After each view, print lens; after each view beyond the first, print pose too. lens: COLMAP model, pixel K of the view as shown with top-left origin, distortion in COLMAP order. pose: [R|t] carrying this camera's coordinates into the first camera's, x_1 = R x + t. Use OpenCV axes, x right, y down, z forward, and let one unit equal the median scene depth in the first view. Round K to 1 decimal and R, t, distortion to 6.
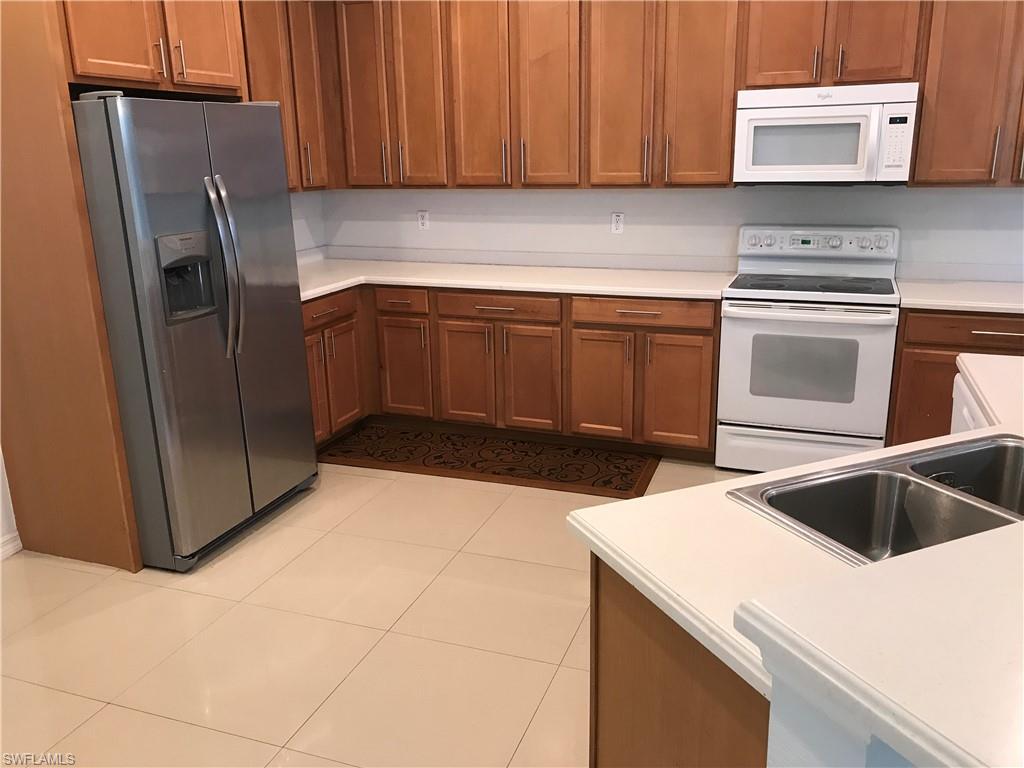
lens RADIAL K [[845.8, 0, 512.0], [0, 845.8, 384.0], [0, 0, 1]] dist [0.000167, -0.006424]
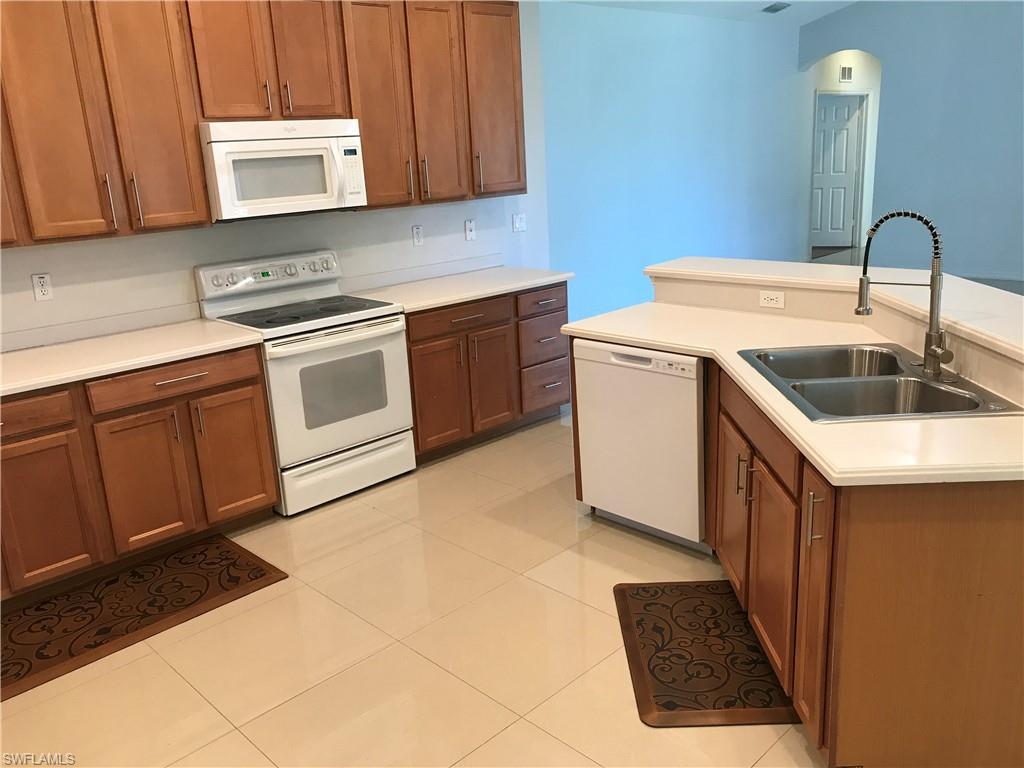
lens RADIAL K [[837.9, 0, 511.1], [0, 837.9, 362.4], [0, 0, 1]] dist [0.050665, -0.003240]
pose [[0.438255, -0.228014, 0.869449, -0.437550], [0.285897, 0.952417, 0.105663, -0.096605], [-0.852171, 0.202266, 0.482590, 0.313605]]
